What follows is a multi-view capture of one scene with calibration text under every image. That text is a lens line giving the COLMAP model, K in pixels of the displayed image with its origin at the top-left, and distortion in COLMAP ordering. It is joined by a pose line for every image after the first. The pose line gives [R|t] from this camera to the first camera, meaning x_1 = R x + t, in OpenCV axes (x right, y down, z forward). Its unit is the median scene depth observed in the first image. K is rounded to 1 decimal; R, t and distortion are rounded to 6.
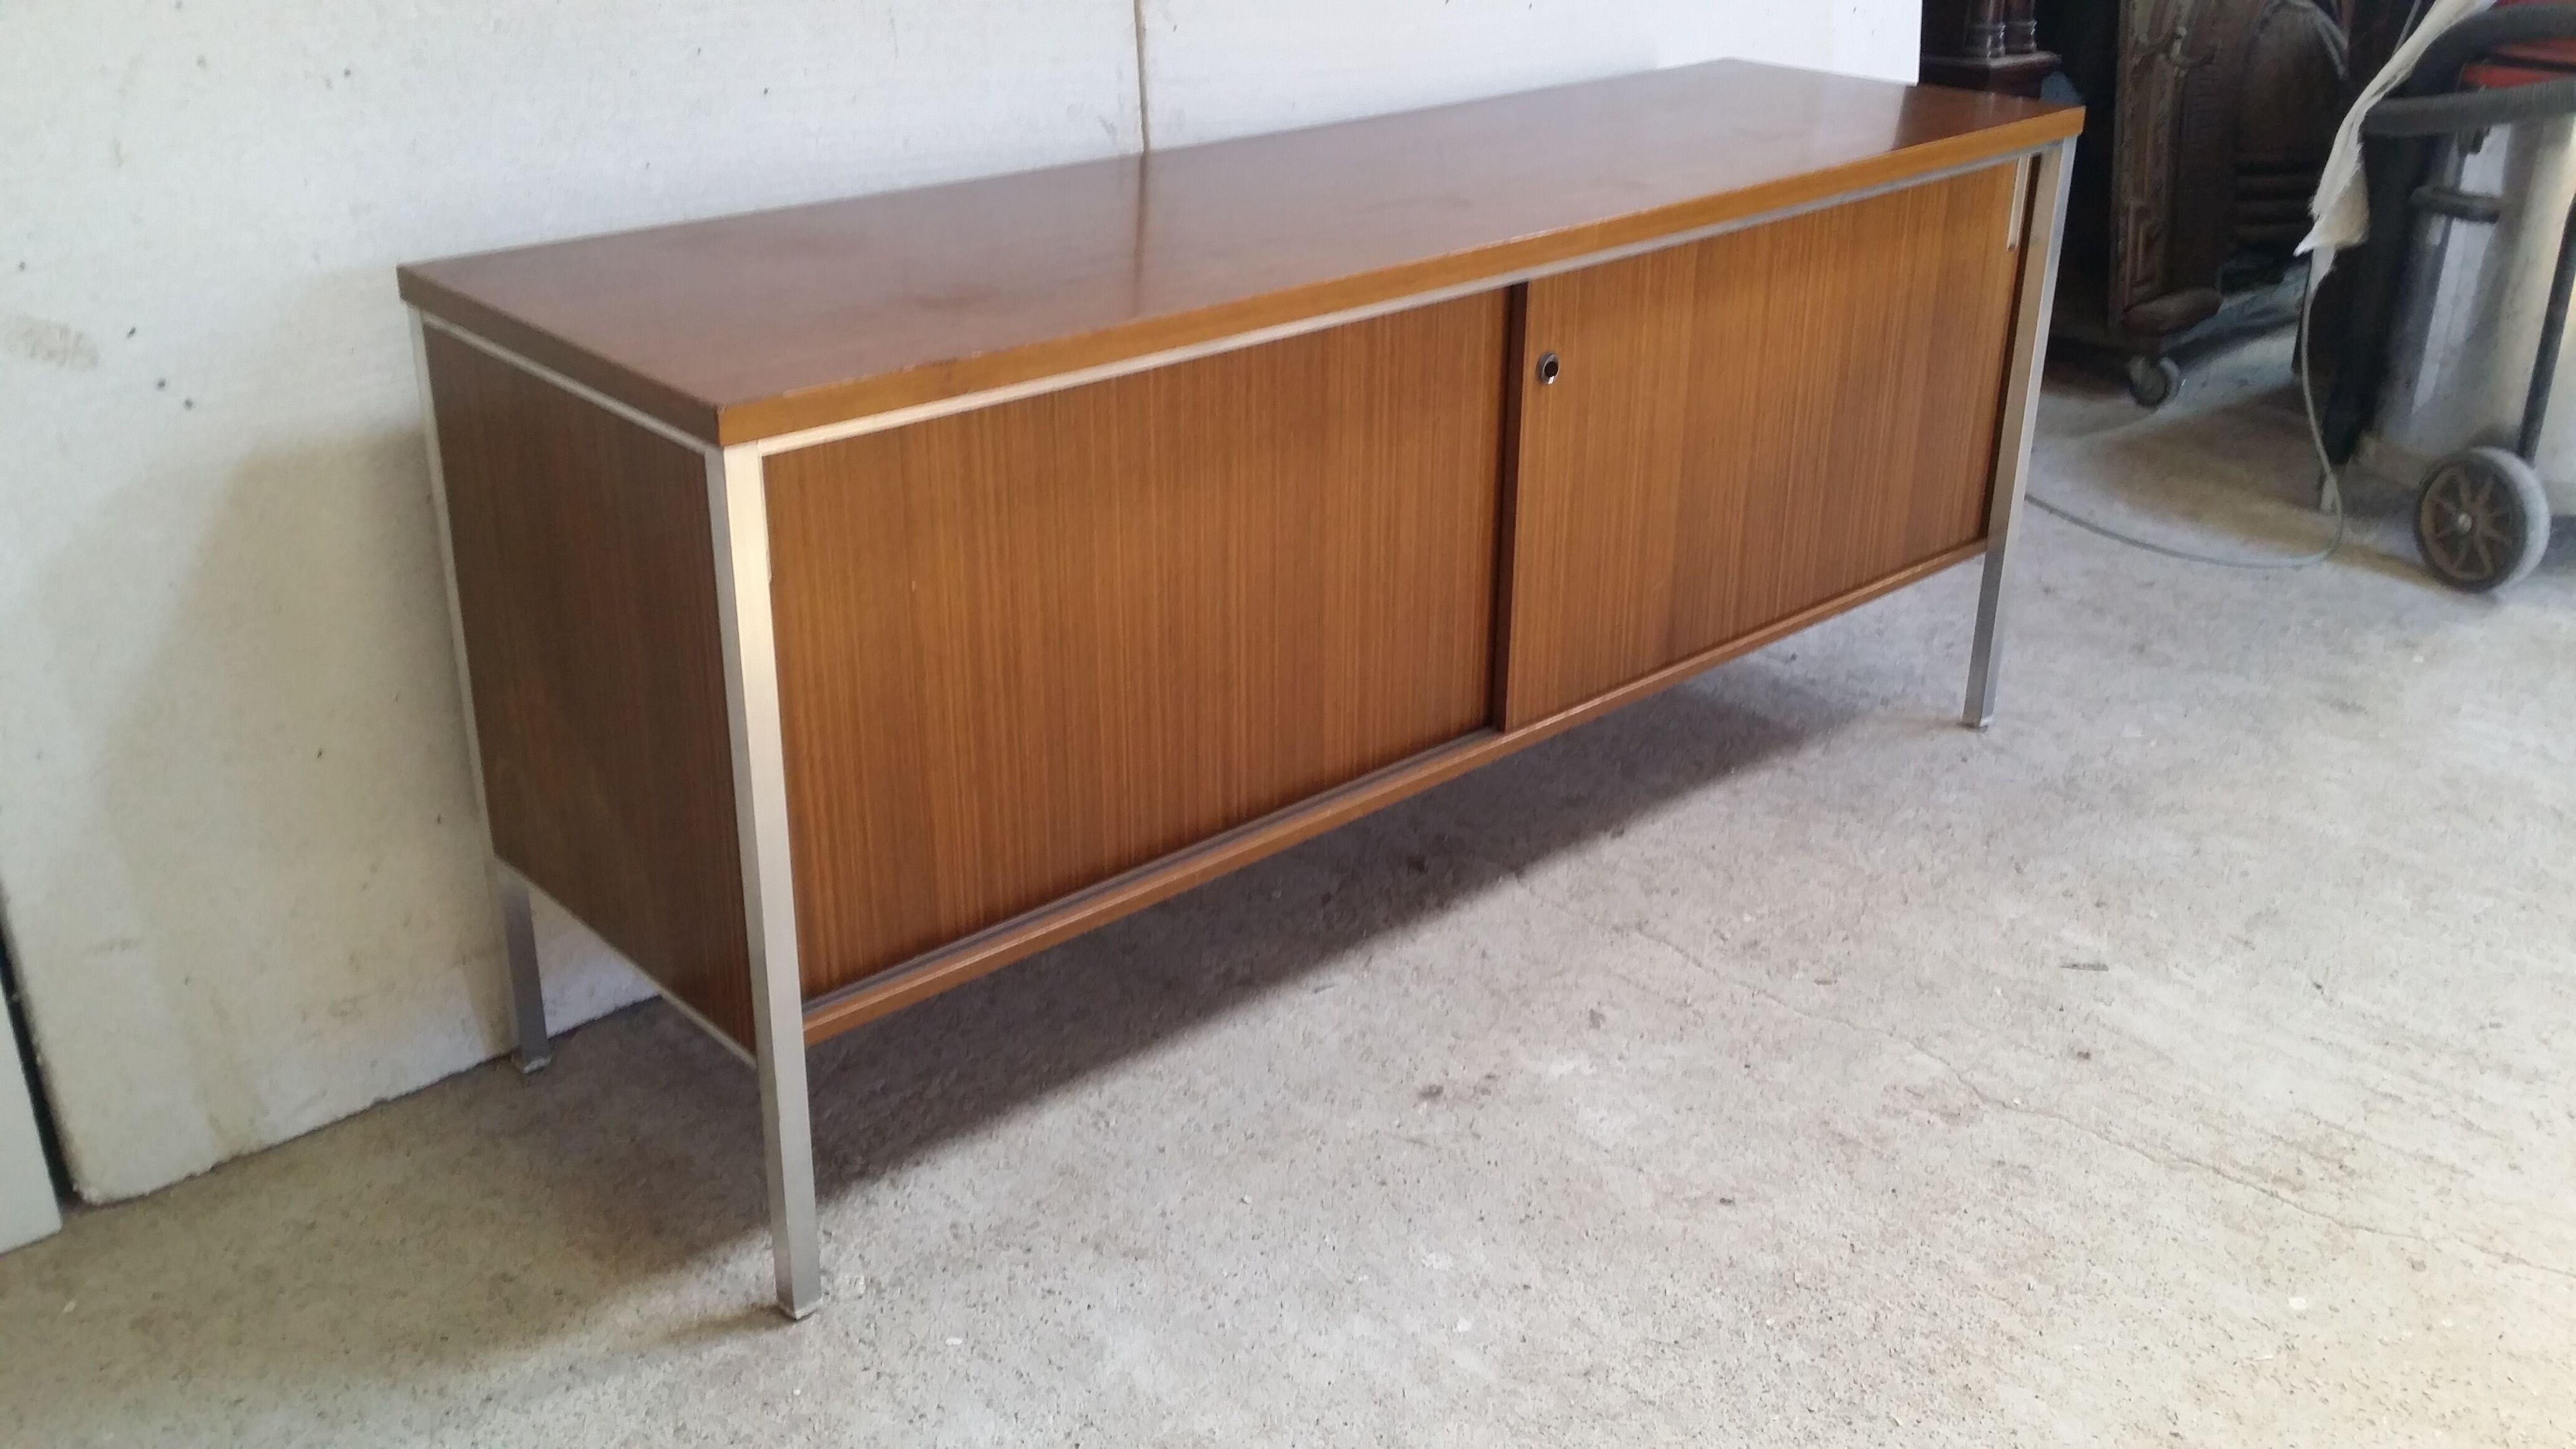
lens RADIAL K [[2324.2, 0, 1264.4], [0, 2324.2, 641.5], [0, 0, 1]] dist [0.125743, -0.287049]
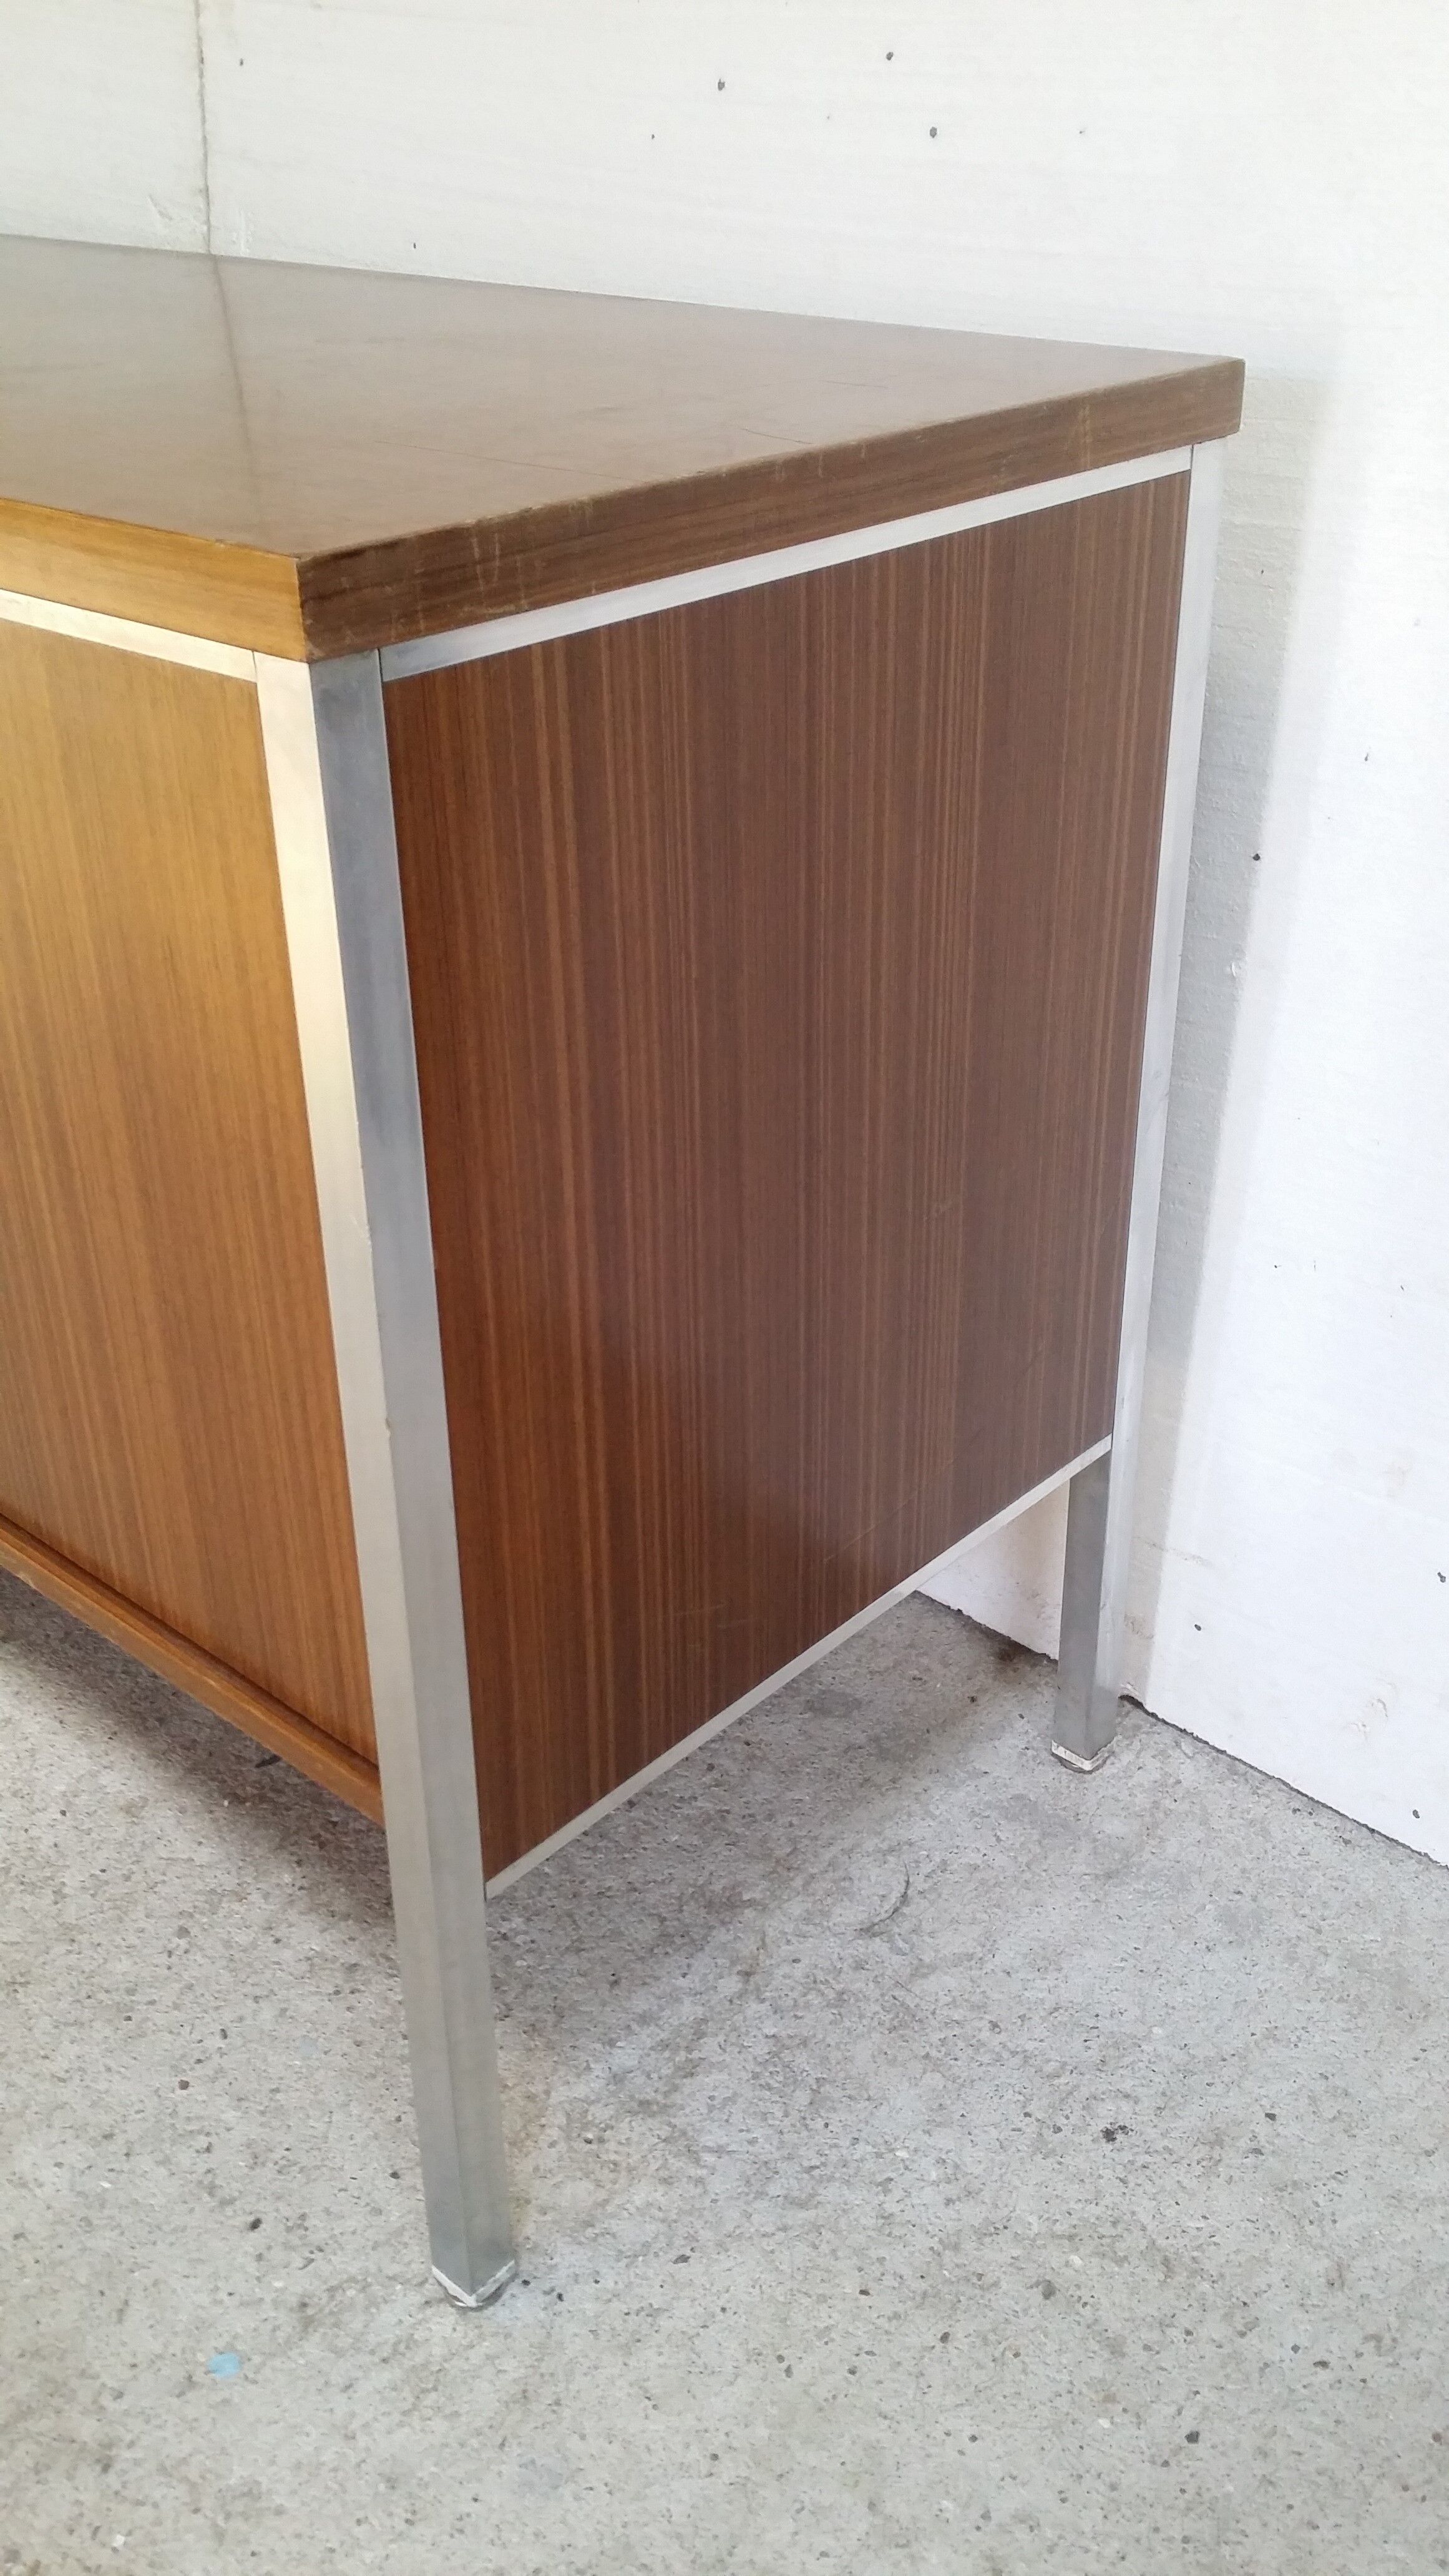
lens RADIAL K [[2270.5, 0, 761.0], [0, 2270.5, 1285.0], [0, 0, 1]] dist [0.144925, -0.351247]
pose [[0.107611, 0.481745, -0.869679, 0.803458], [-0.369916, 0.831354, 0.414743, -0.376044], [0.922812, 0.277078, 0.267668, 1.342862]]
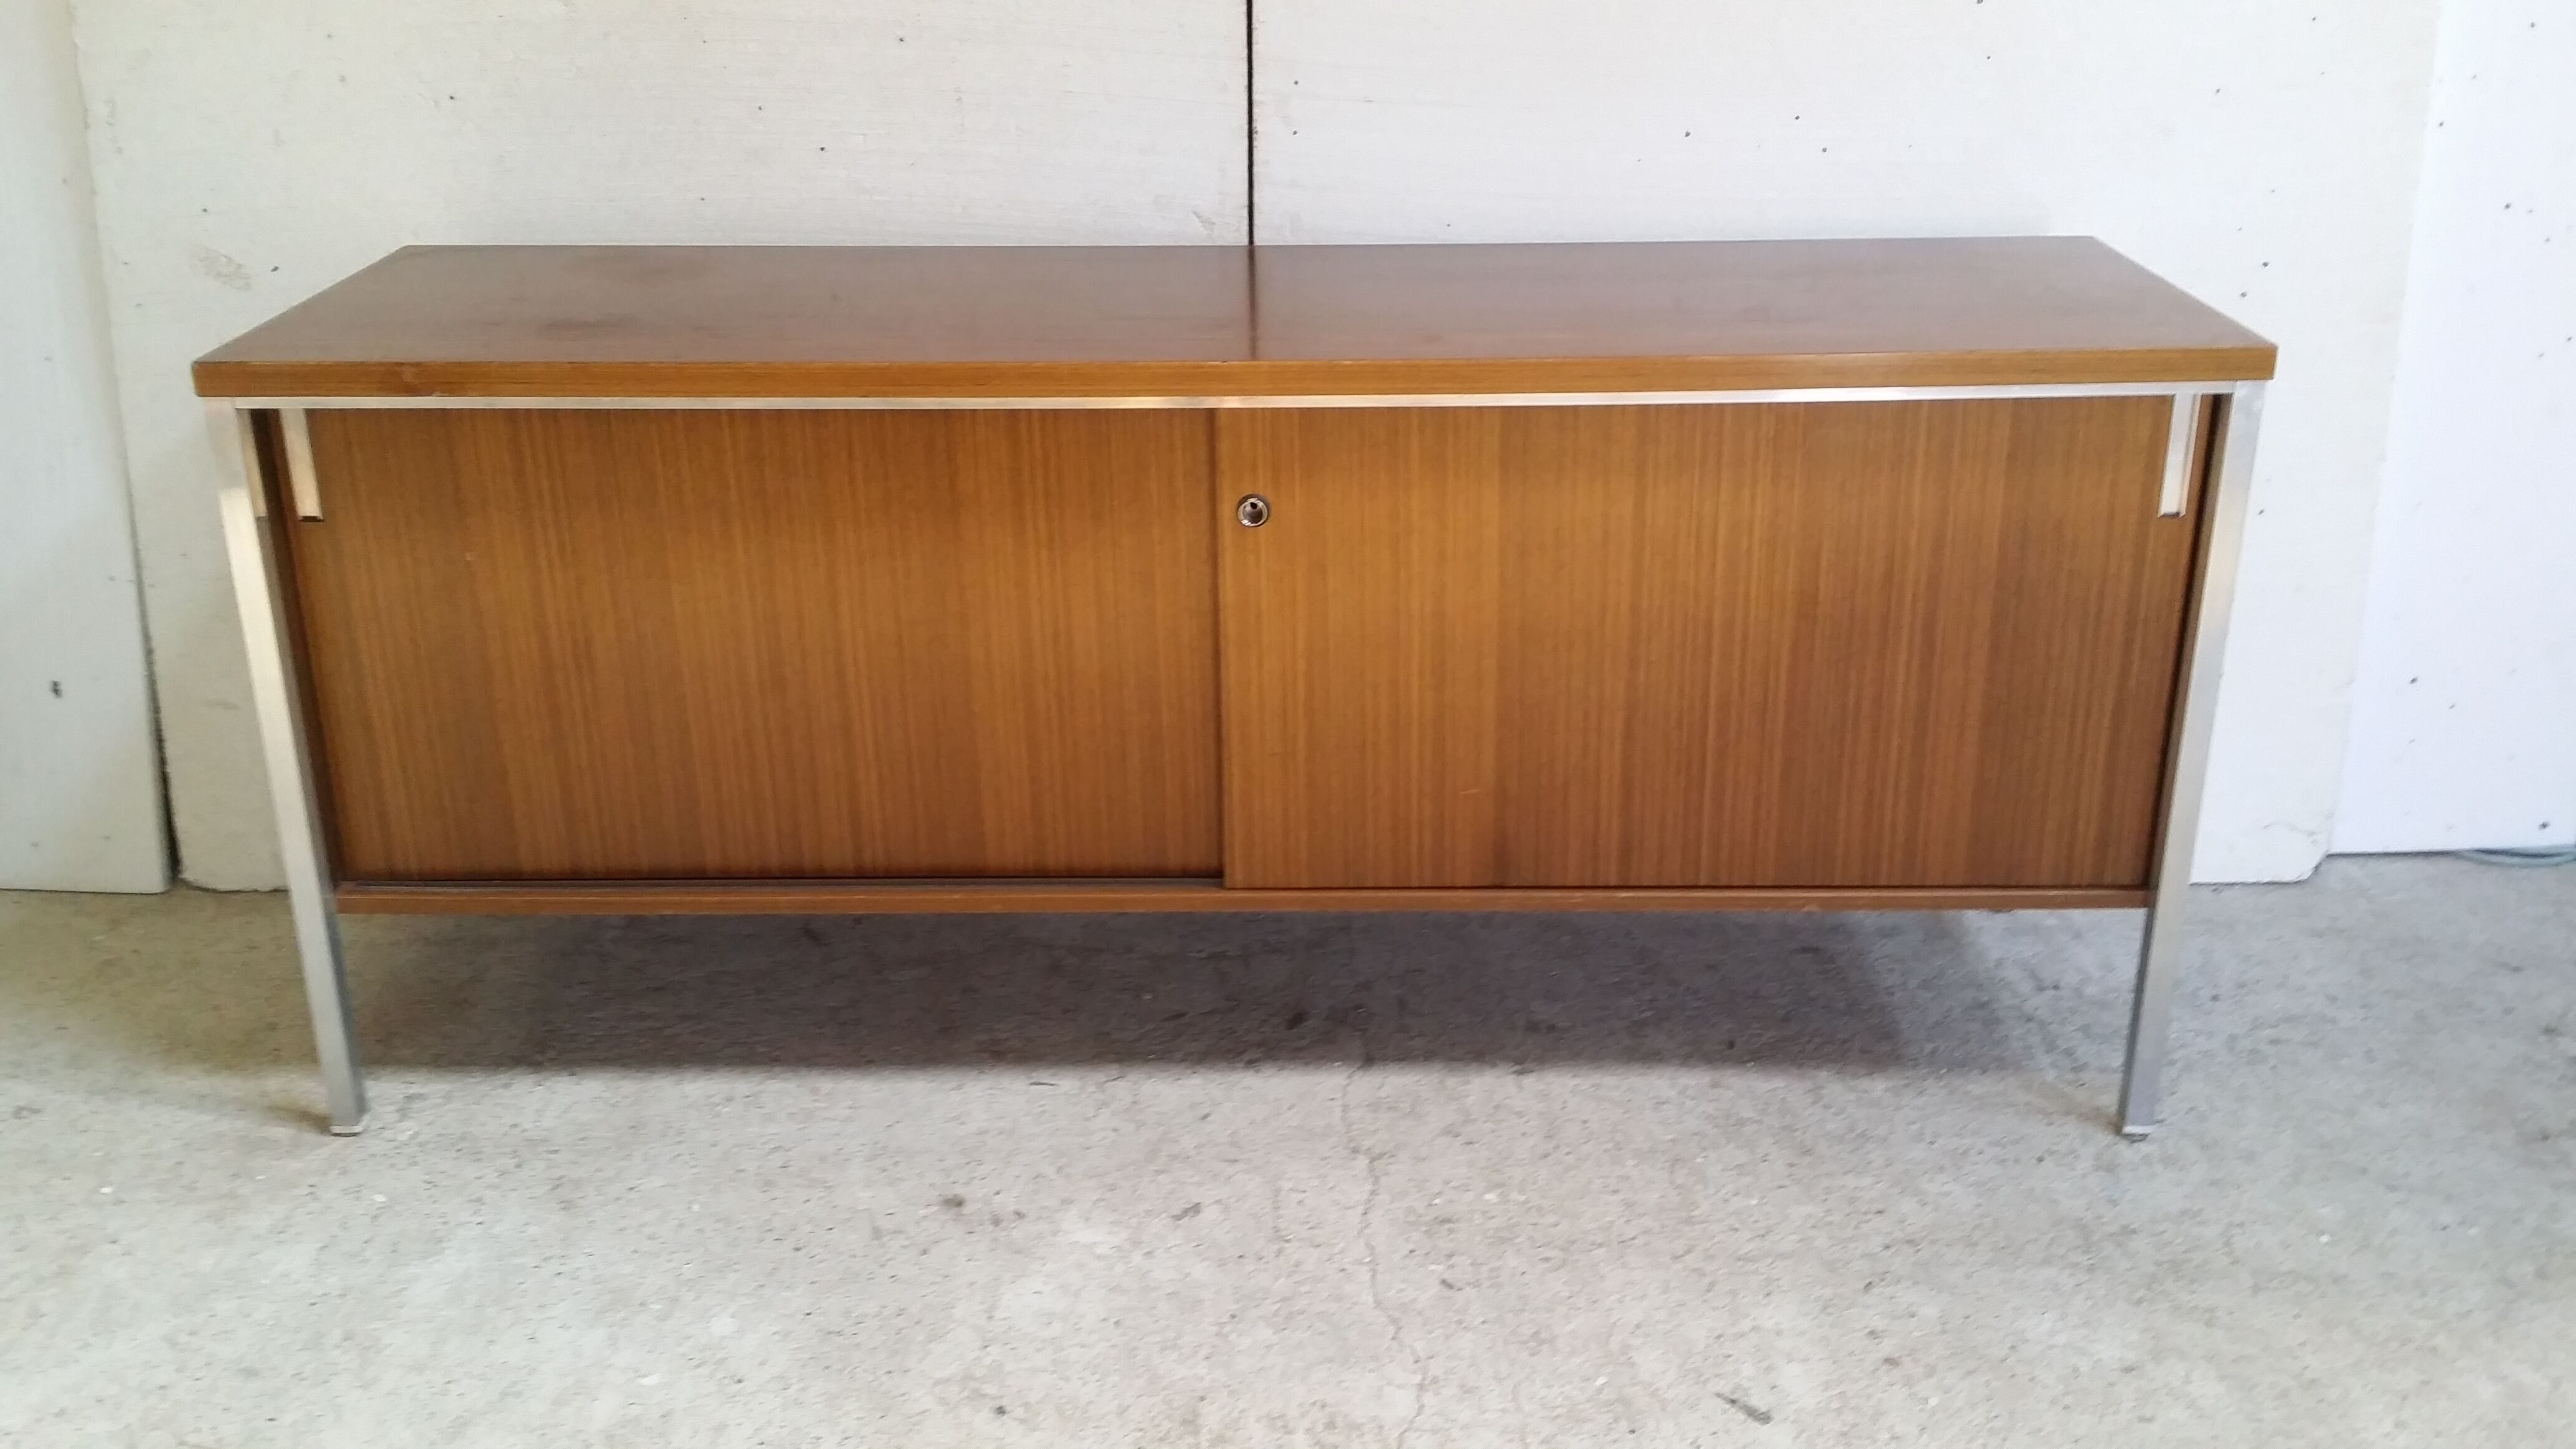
lens RADIAL K [[2278.4, 0, 1277.8], [0, 2278.4, 653.5], [0, 0, 1]] dist [0.119542, -0.262114]
pose [[0.729507, 0.228794, -0.644572, 0.812735], [-0.248809, 0.966598, 0.061505, -0.135032], [0.637113, 0.115507, 0.762066, 0.354642]]
